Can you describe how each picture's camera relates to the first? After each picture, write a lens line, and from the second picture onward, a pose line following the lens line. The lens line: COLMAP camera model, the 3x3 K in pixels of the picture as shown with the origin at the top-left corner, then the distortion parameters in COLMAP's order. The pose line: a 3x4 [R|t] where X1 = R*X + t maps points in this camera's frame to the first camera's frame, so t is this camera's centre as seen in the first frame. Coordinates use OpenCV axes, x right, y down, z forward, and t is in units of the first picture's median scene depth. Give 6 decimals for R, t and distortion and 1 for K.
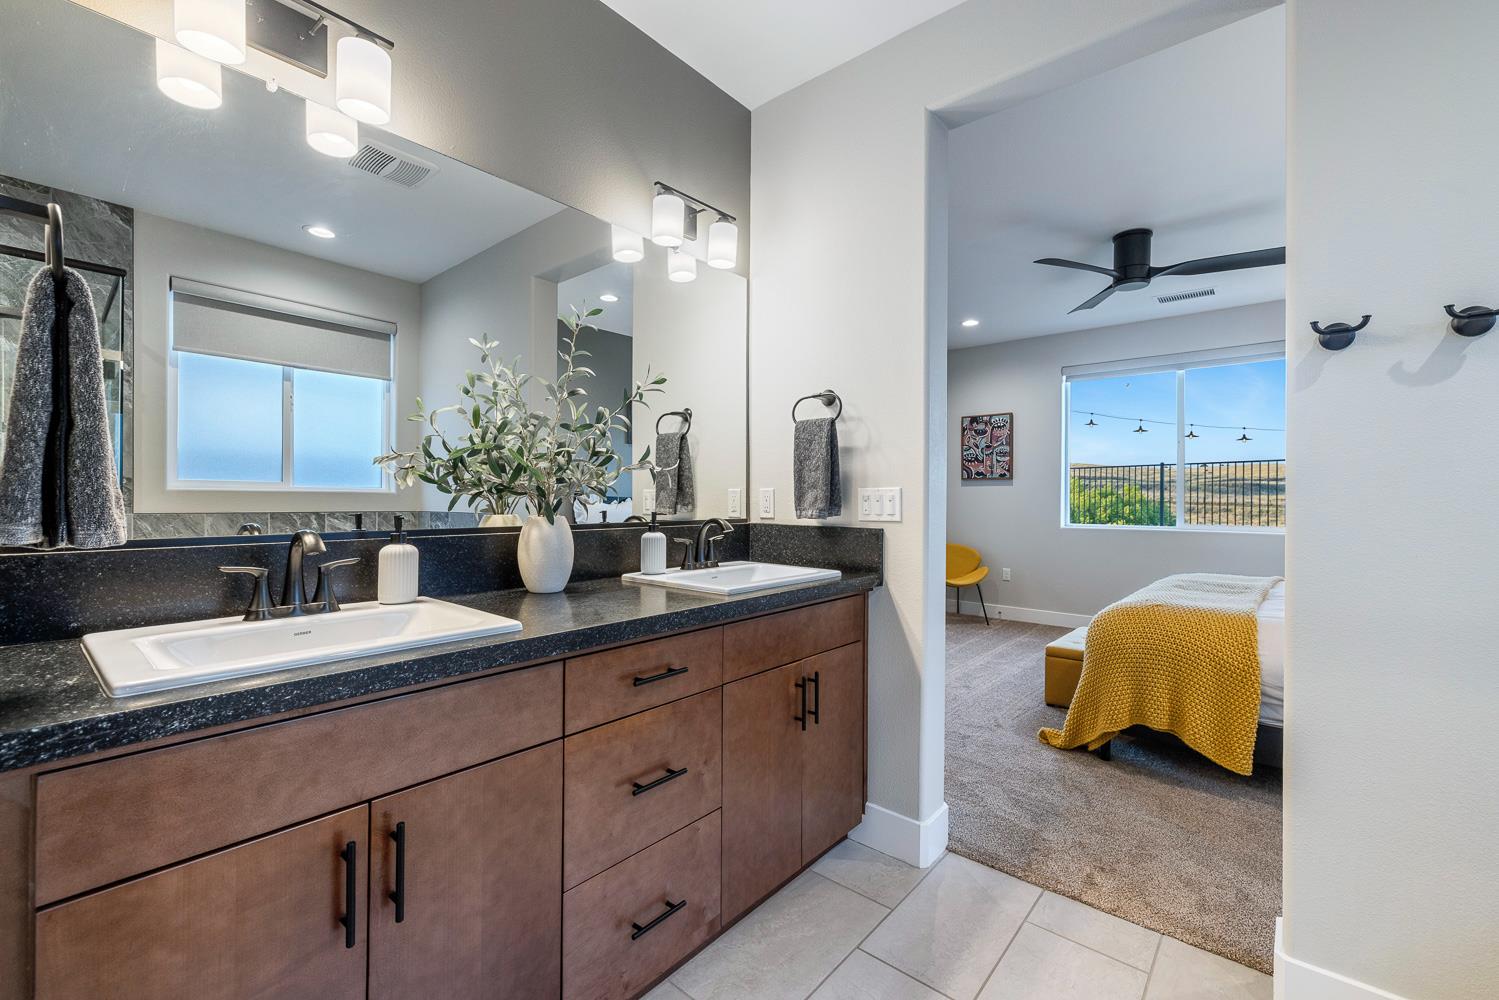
lens RADIAL K [[650.9, 0, 746.6], [0, 650.9, 493.1], [0, 0, 1]] dist [0.009612, 0.000190]
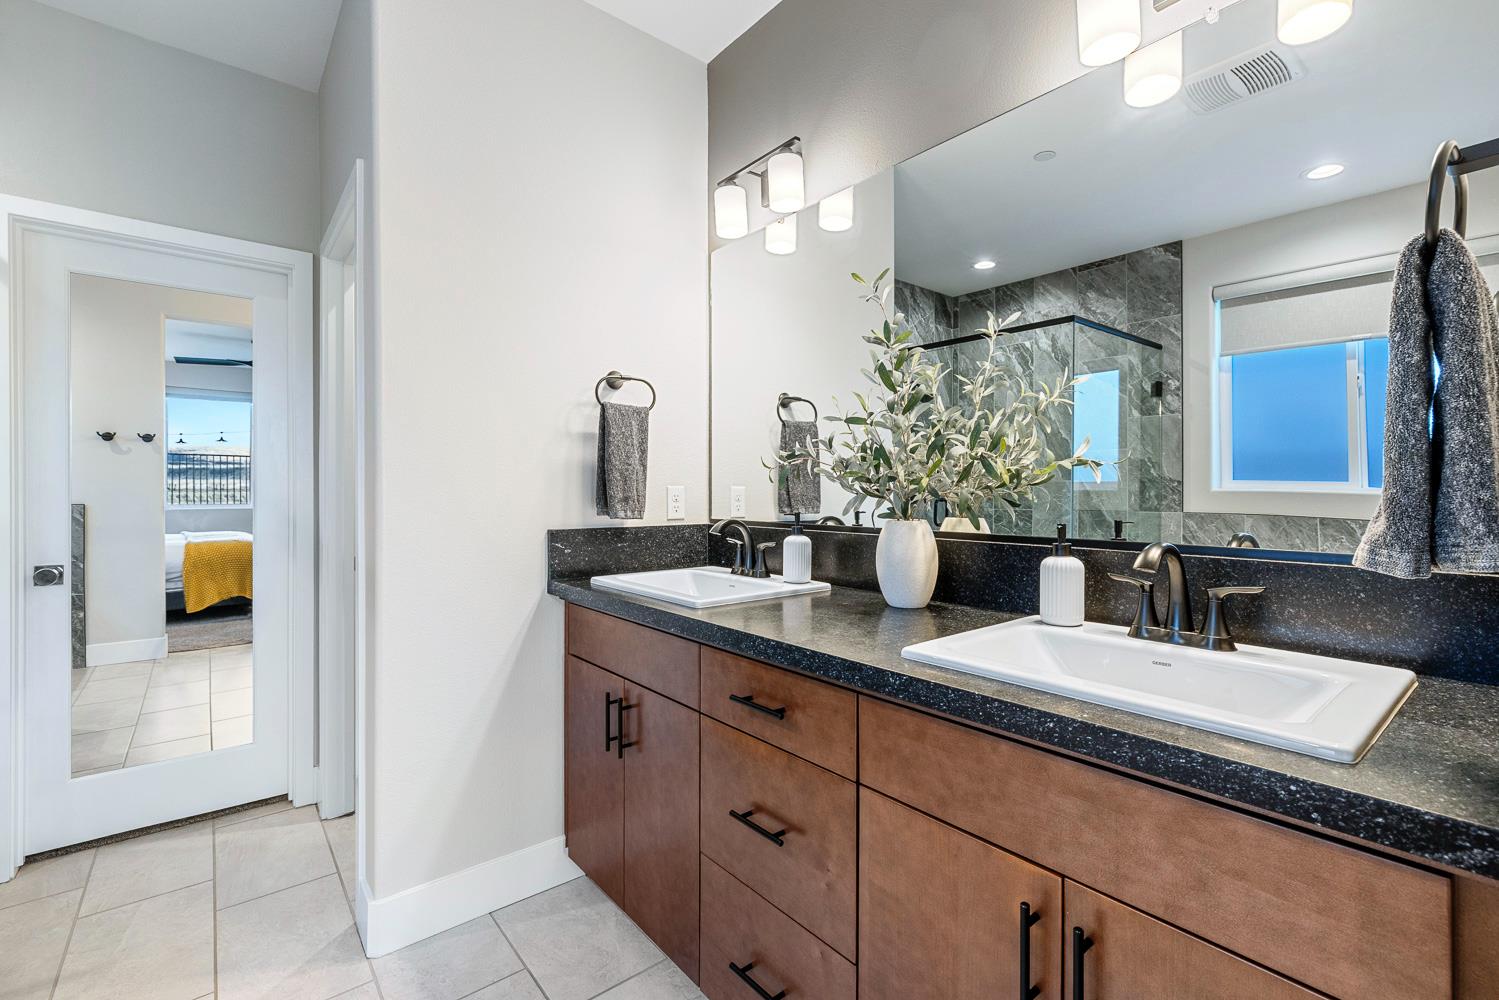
lens RADIAL K [[650.9, 0, 749.8], [0, 650.9, 493.6], [0, 0, 1]] dist [0.009612, 0.000190]
pose [[-0.178428, -0.004585, -0.983942, 0.607992], [0.004280, 0.999976, -0.005435, 0.004331], [0.983944, -0.005181, -0.178404, 0.970887]]
